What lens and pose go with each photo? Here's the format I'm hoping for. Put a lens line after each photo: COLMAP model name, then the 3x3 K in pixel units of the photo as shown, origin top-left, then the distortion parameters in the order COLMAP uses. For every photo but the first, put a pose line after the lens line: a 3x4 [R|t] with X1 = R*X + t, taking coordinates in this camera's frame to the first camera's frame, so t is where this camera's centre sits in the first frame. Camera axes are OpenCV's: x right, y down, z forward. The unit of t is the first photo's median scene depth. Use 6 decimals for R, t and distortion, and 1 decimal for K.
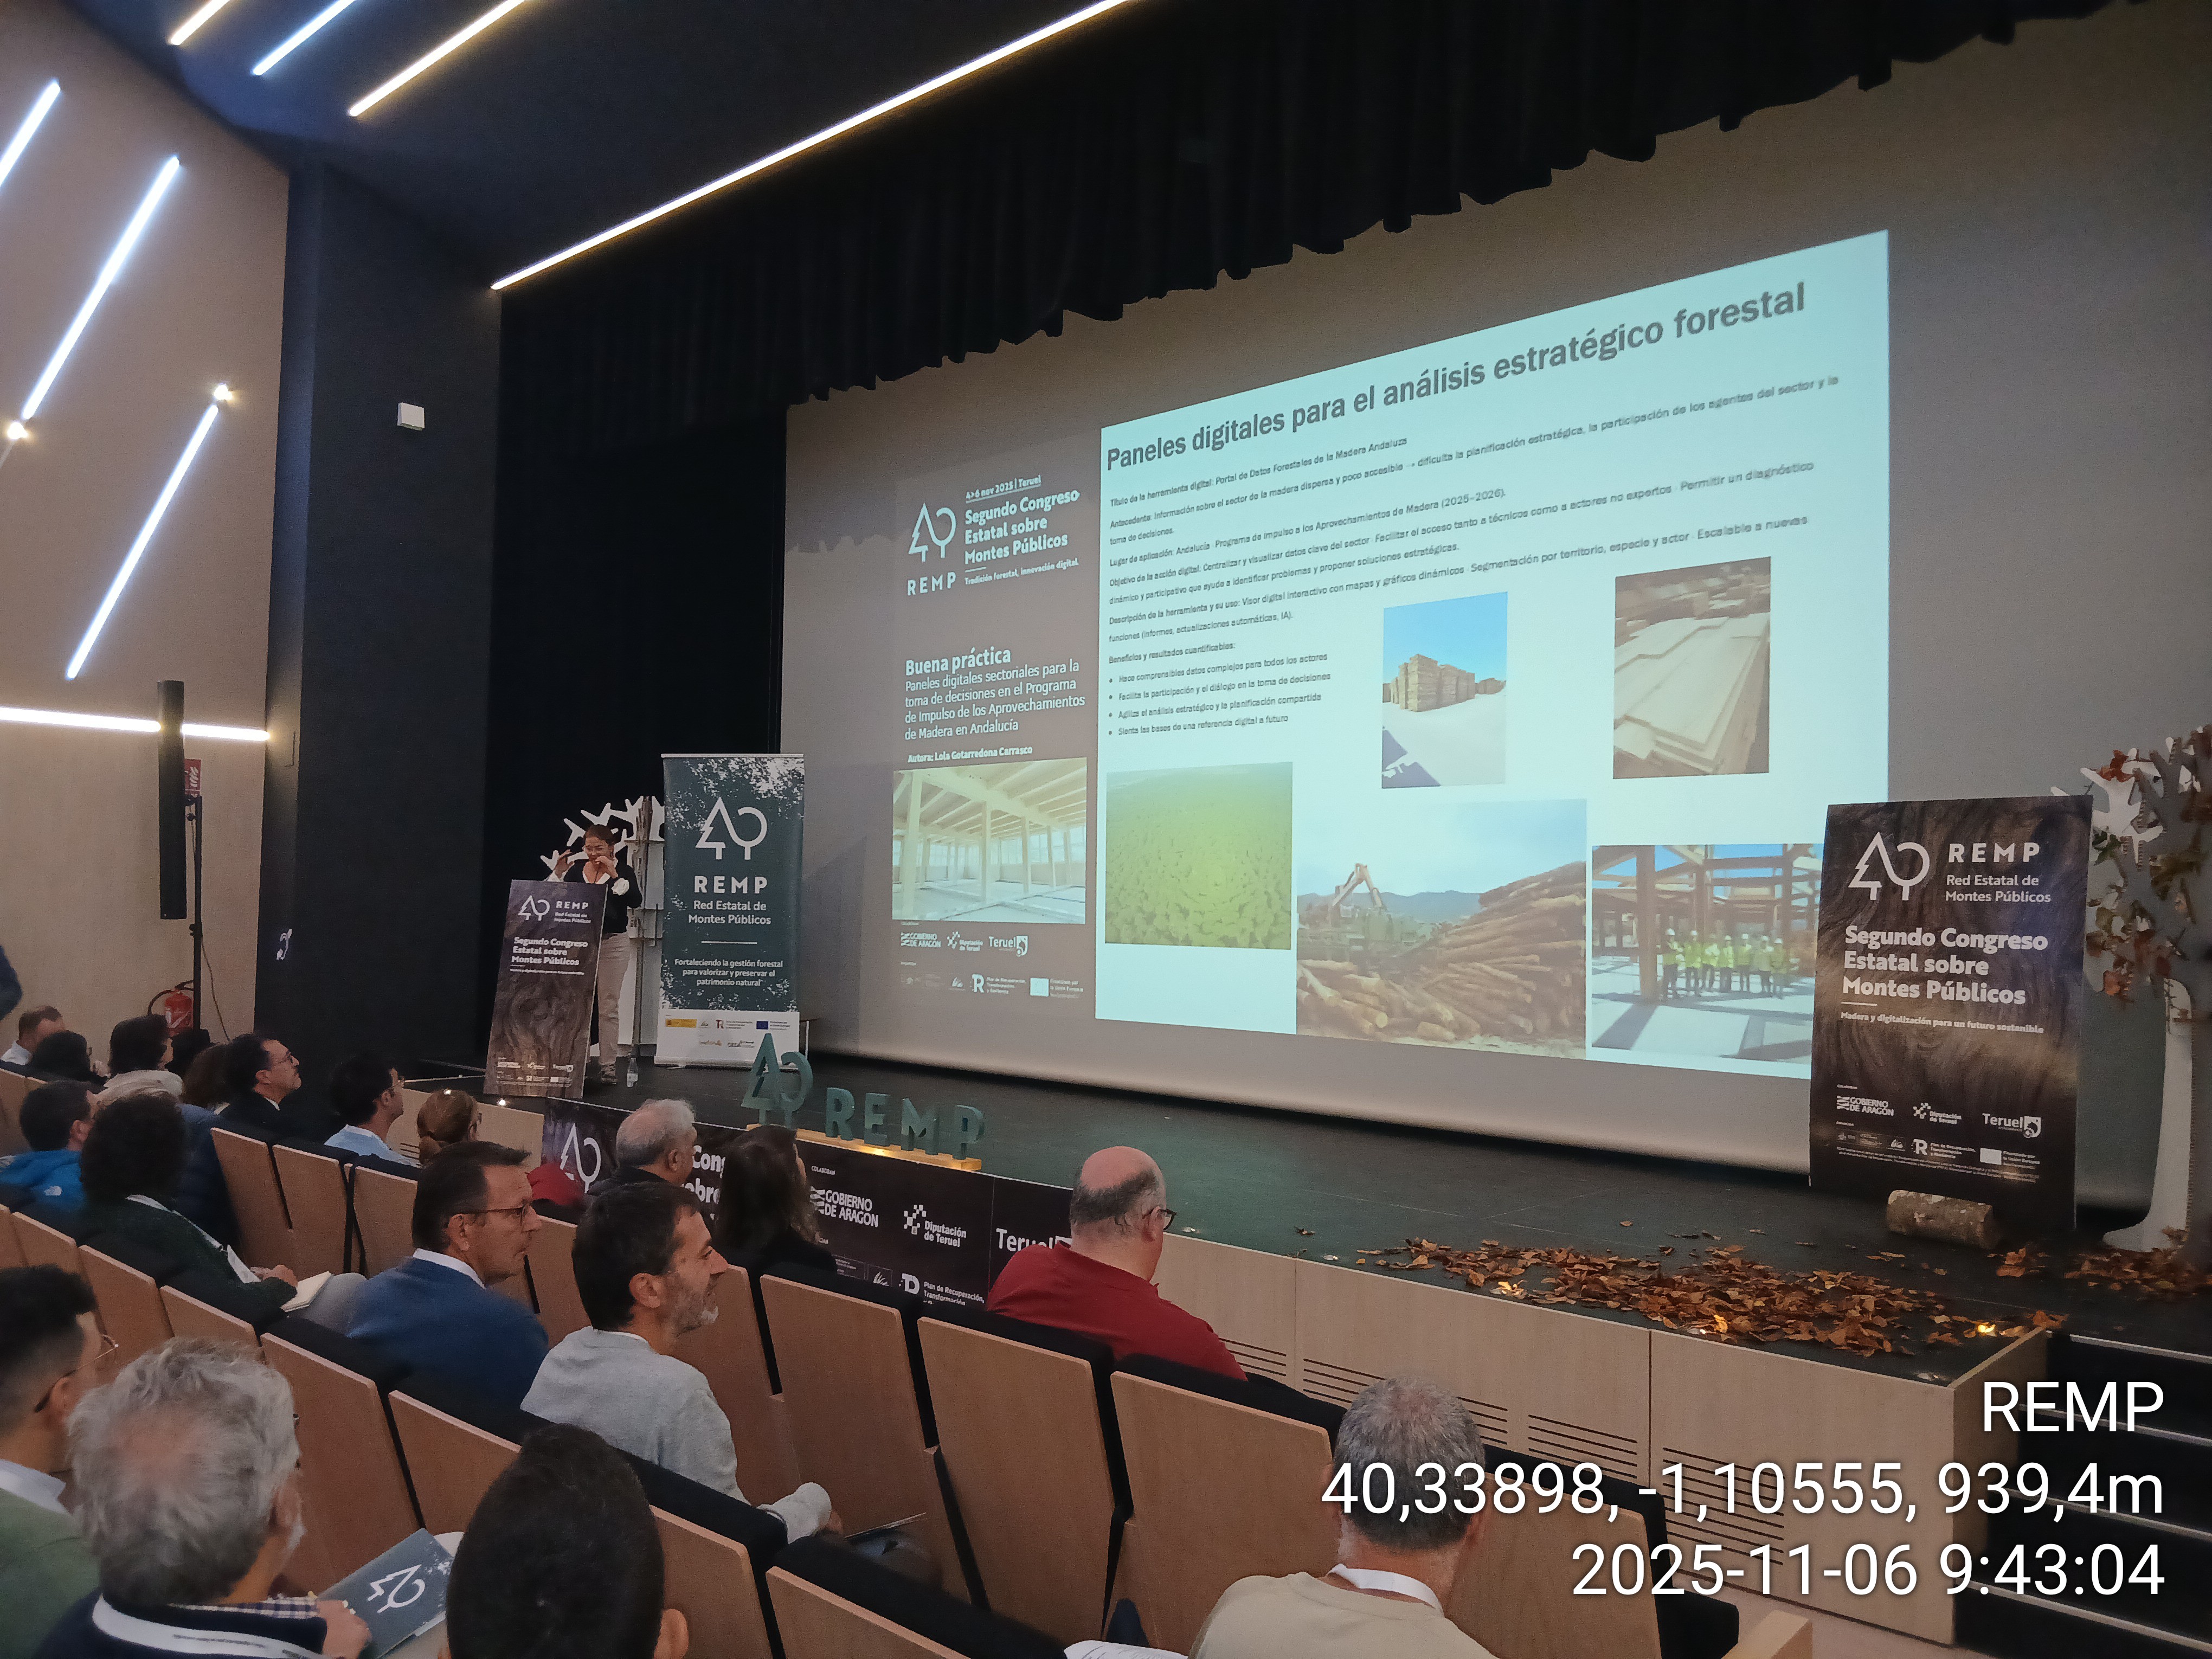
lens RADIAL K [[1671.7, 0, 1106.7], [0, 1671.7, 832.6], [0, 0, 1]] dist [0.128194, -0.233464]
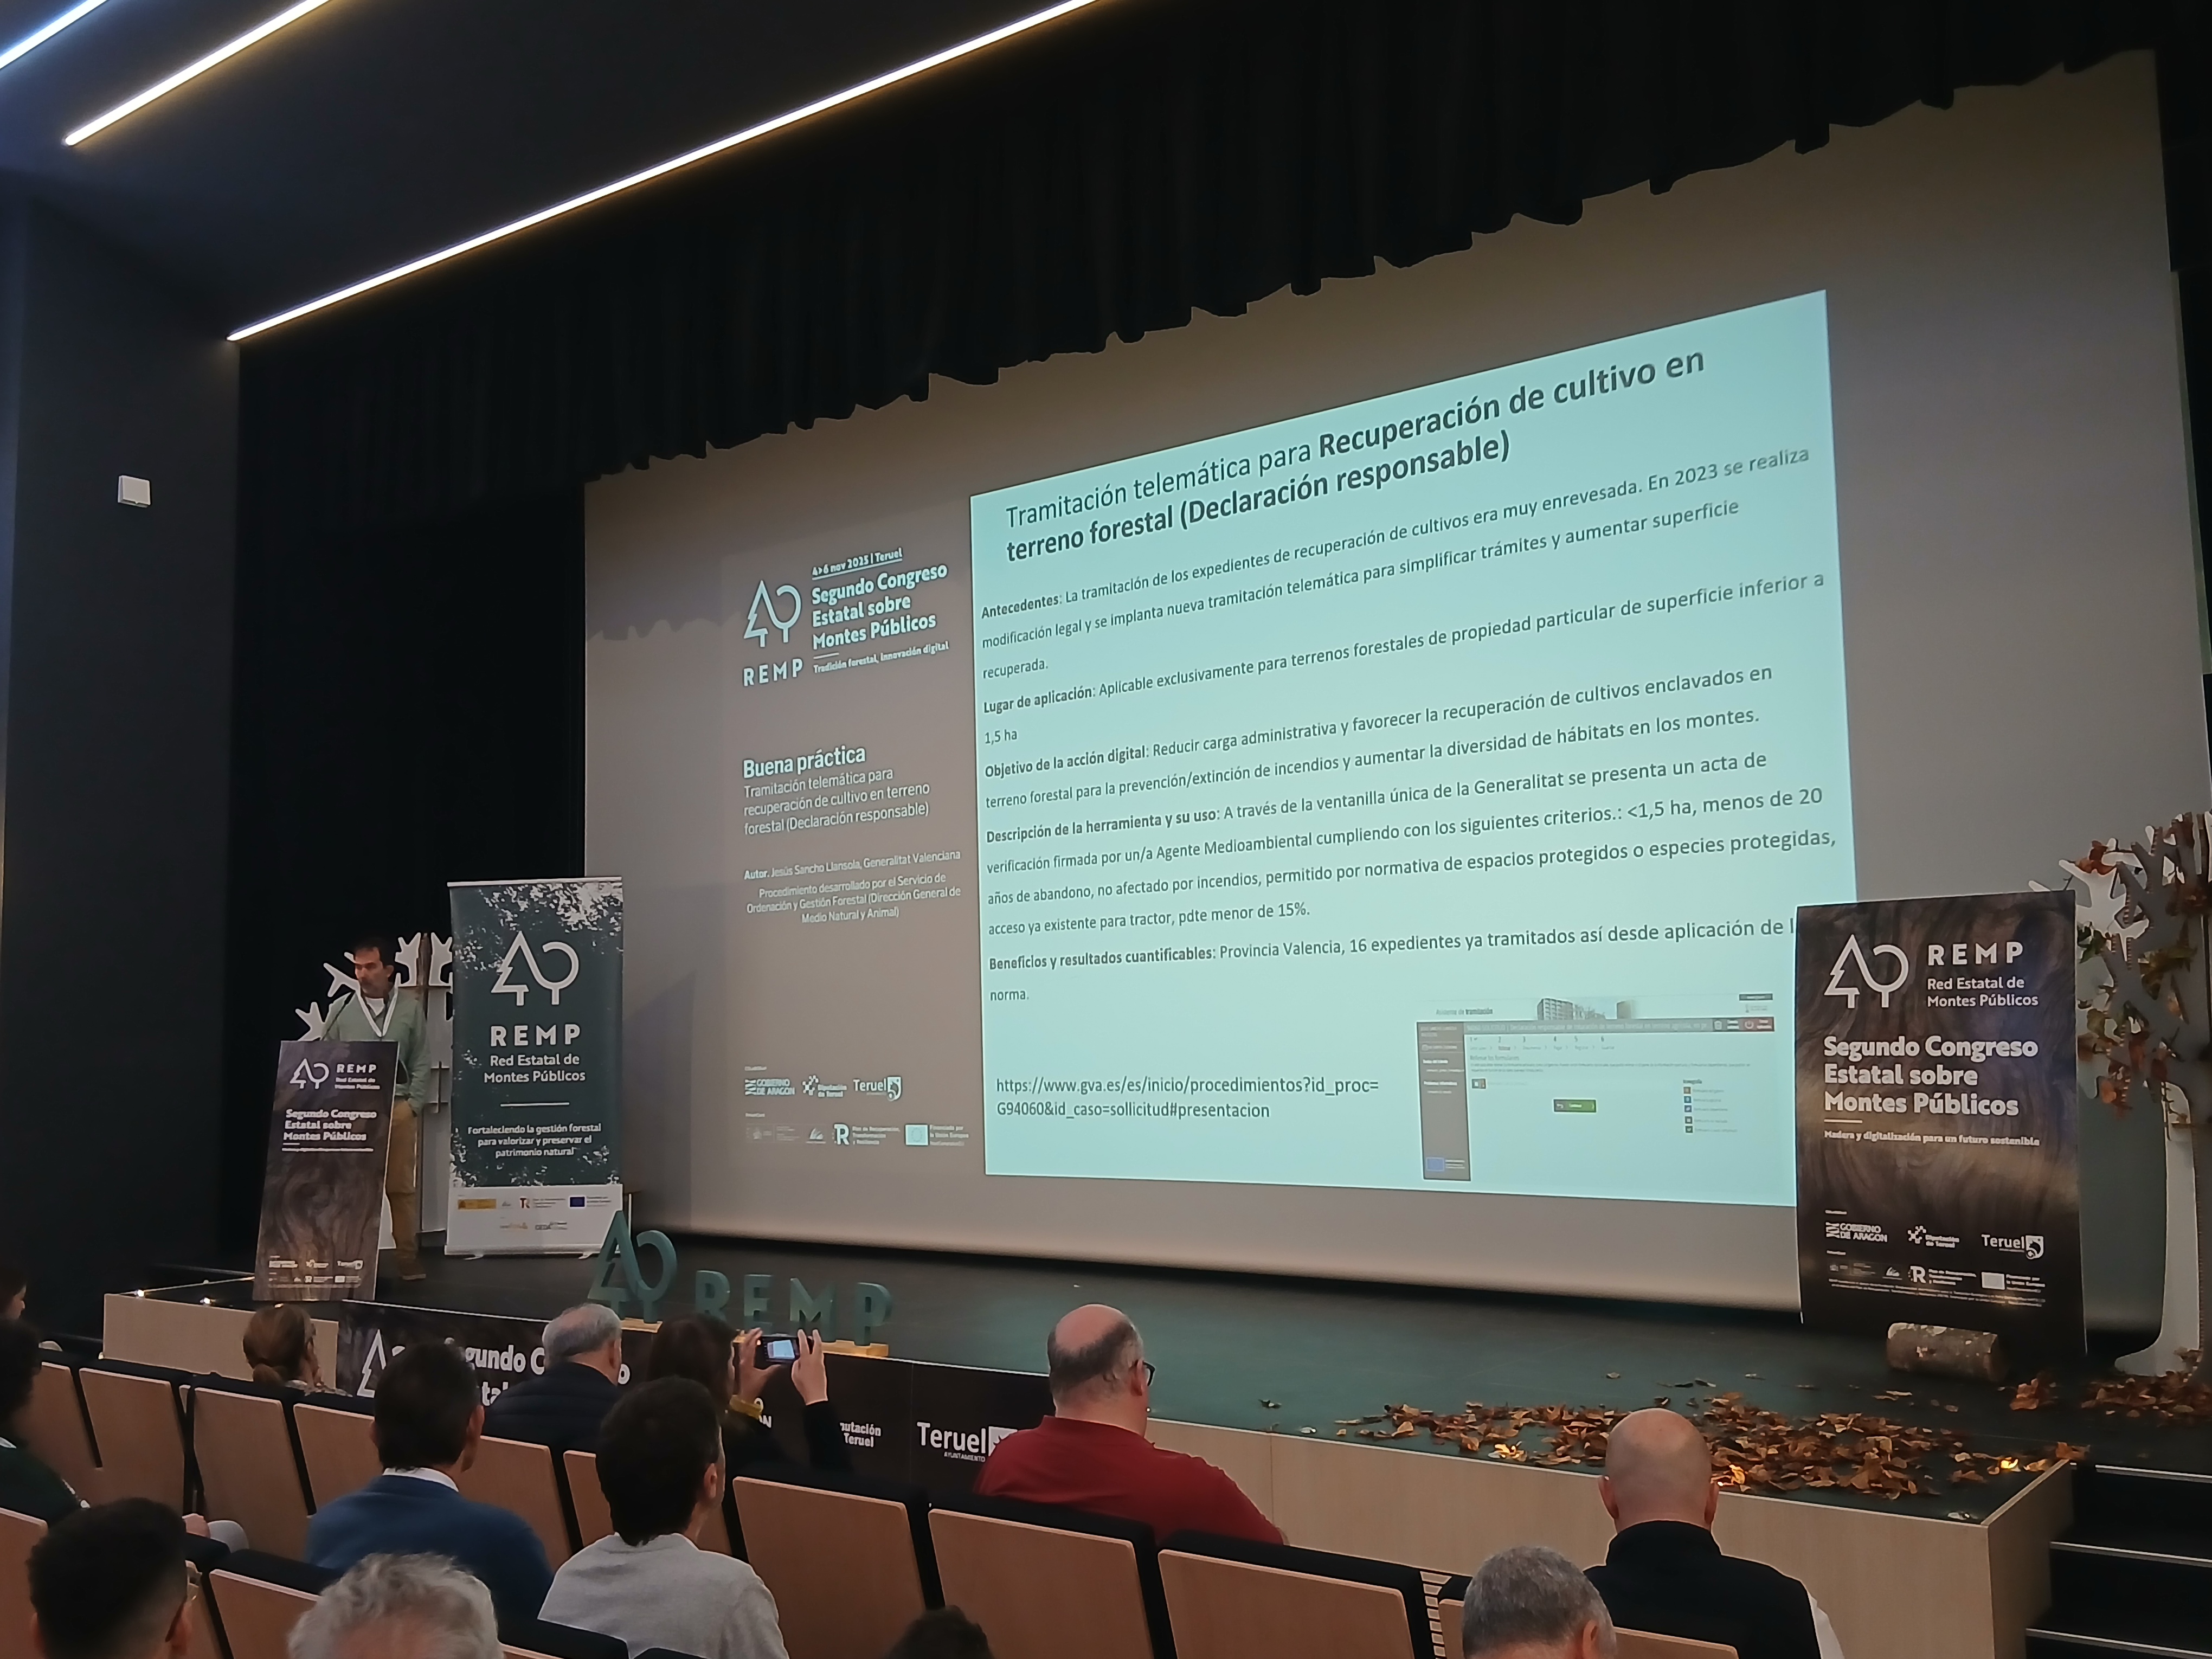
lens RADIAL K [[2015.1, 0, 1106.0], [0, 2015.1, 829.5], [0, 0, 1]] dist [0.125052, -0.225532]
pose [[0.994855, -0.029458, 0.096936, -0.057577], [0.034804, 0.997938, -0.053936, -0.011271], [-0.095148, 0.057032, 0.993828, -0.073664]]
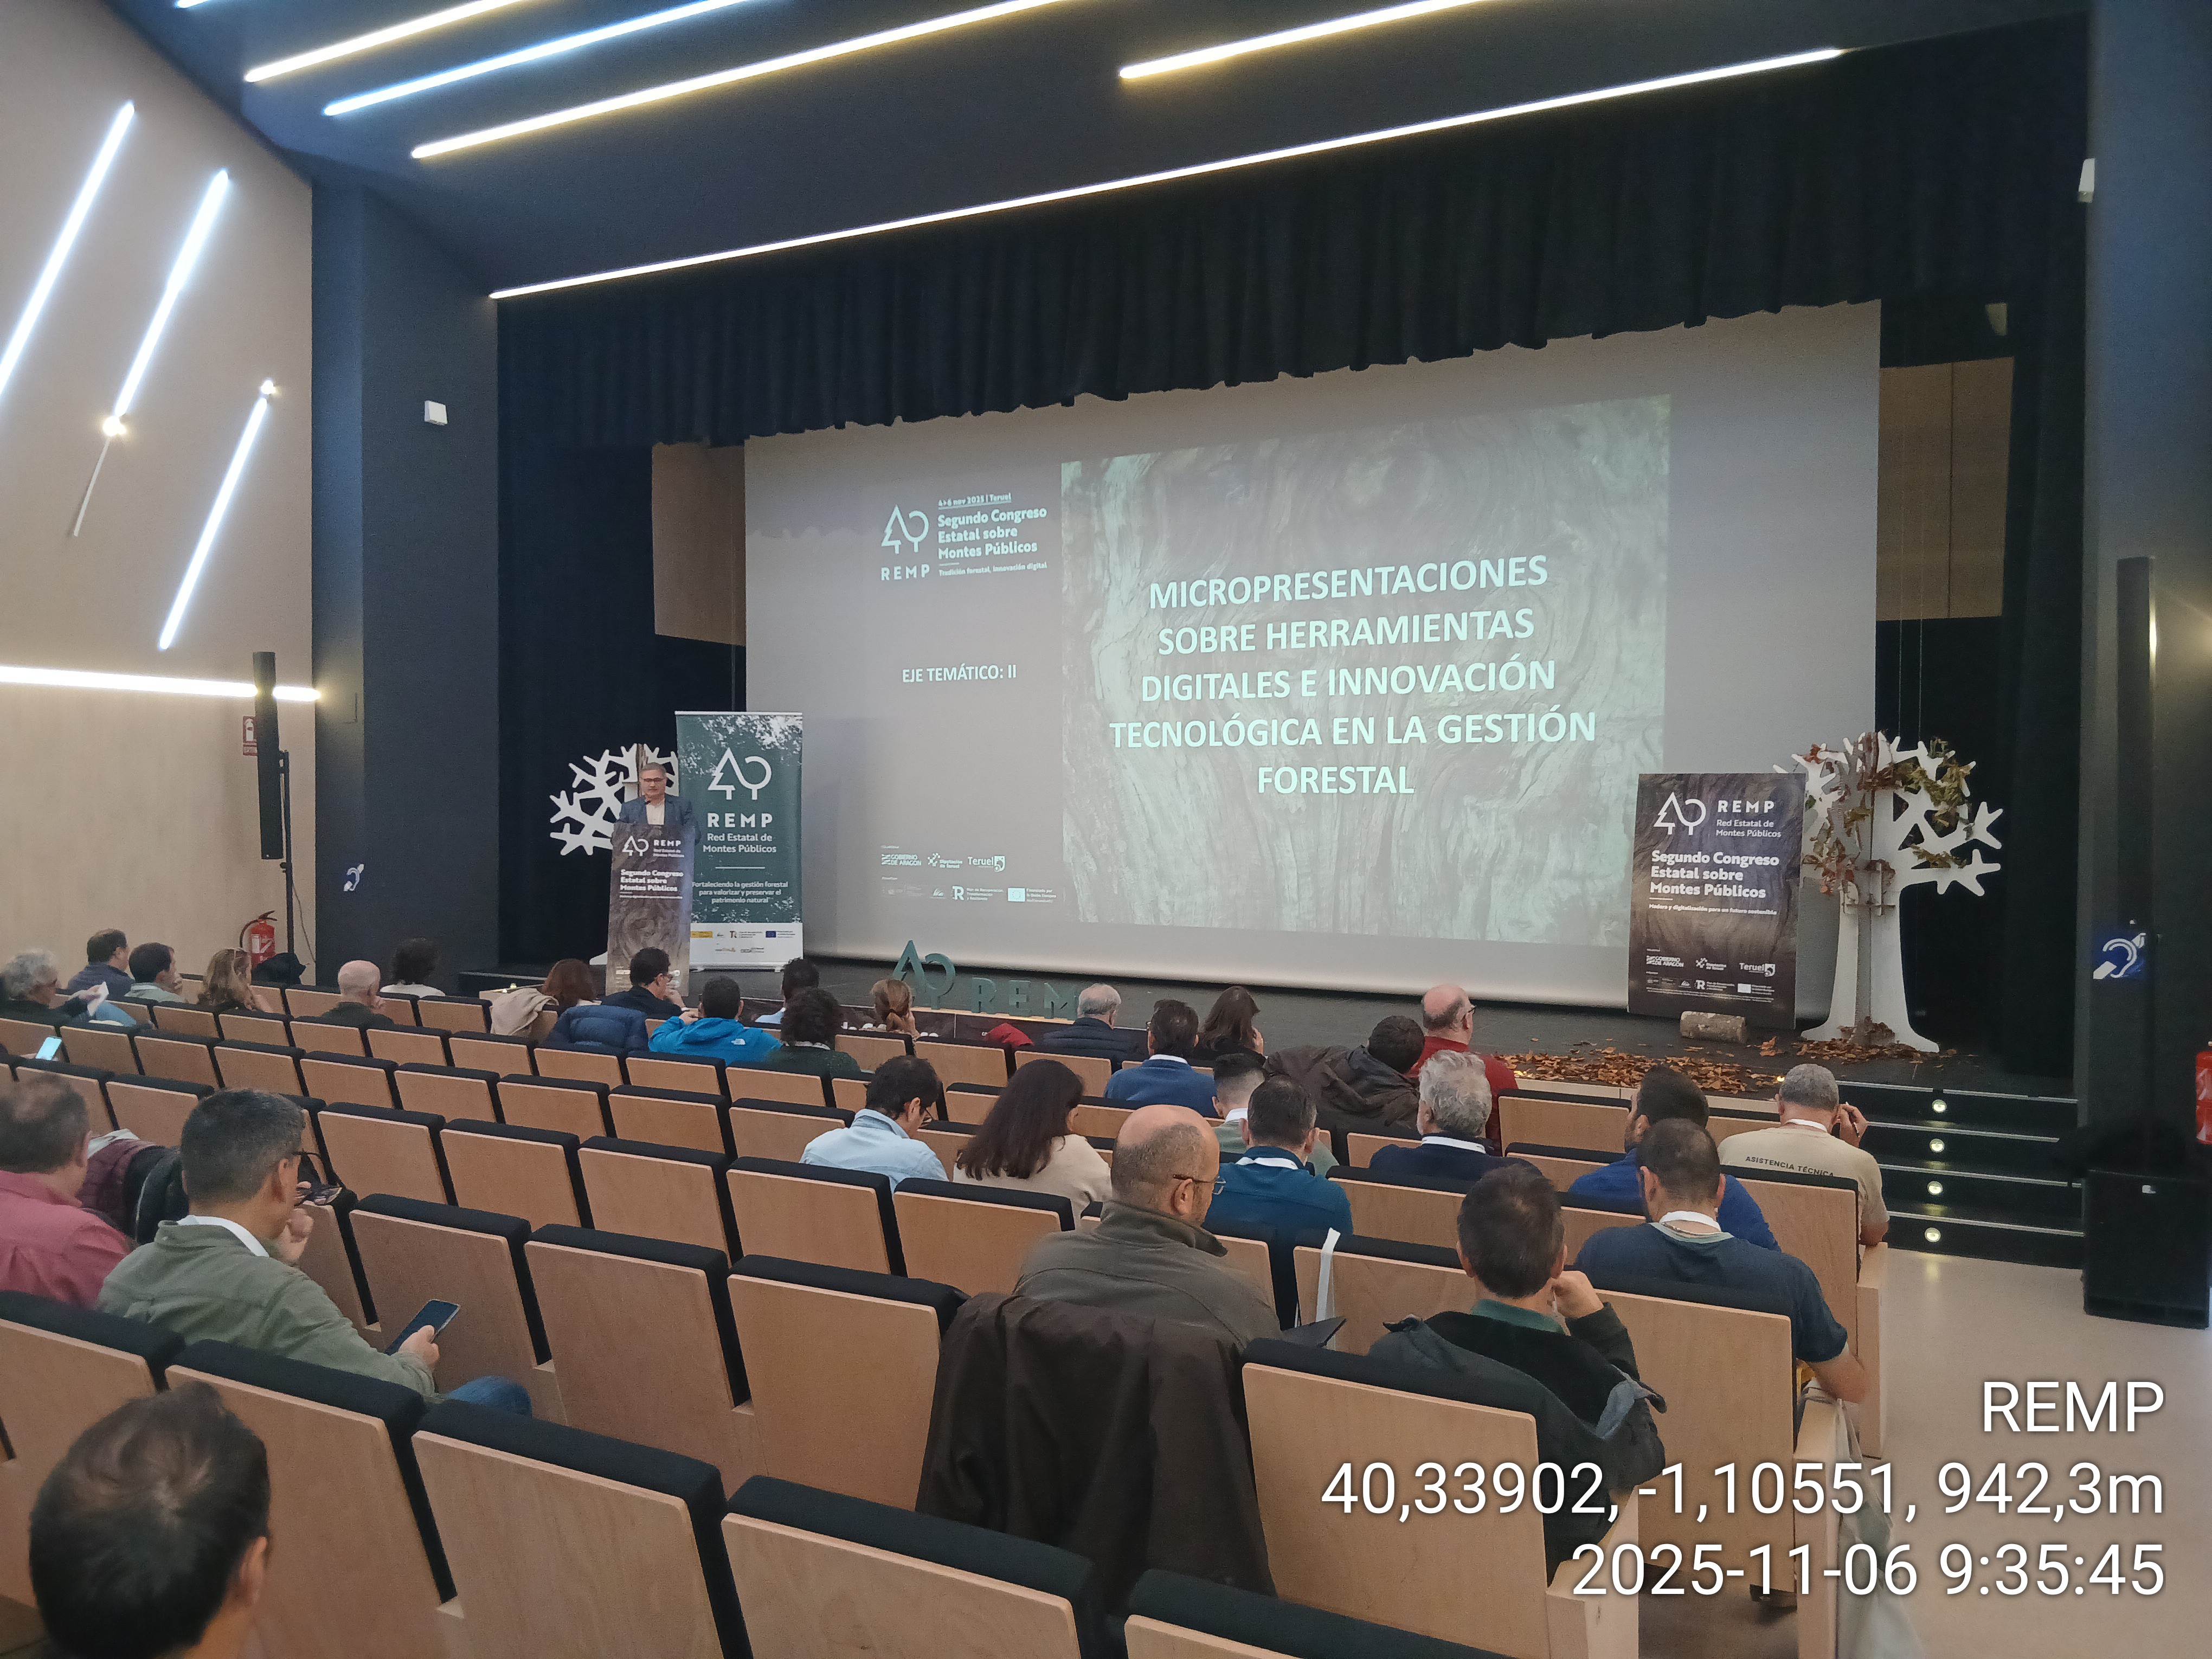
lens RADIAL K [[1671.7, 0, 1106.7], [0, 1671.7, 832.6], [0, 0, 1]] dist [0.128194, -0.233464]
pose [[0.966890, -0.017459, 0.254596, -0.454835], [0.000759, 0.997850, 0.065542, -0.064955], [-0.255193, -0.063178, 0.964824, -0.394569]]
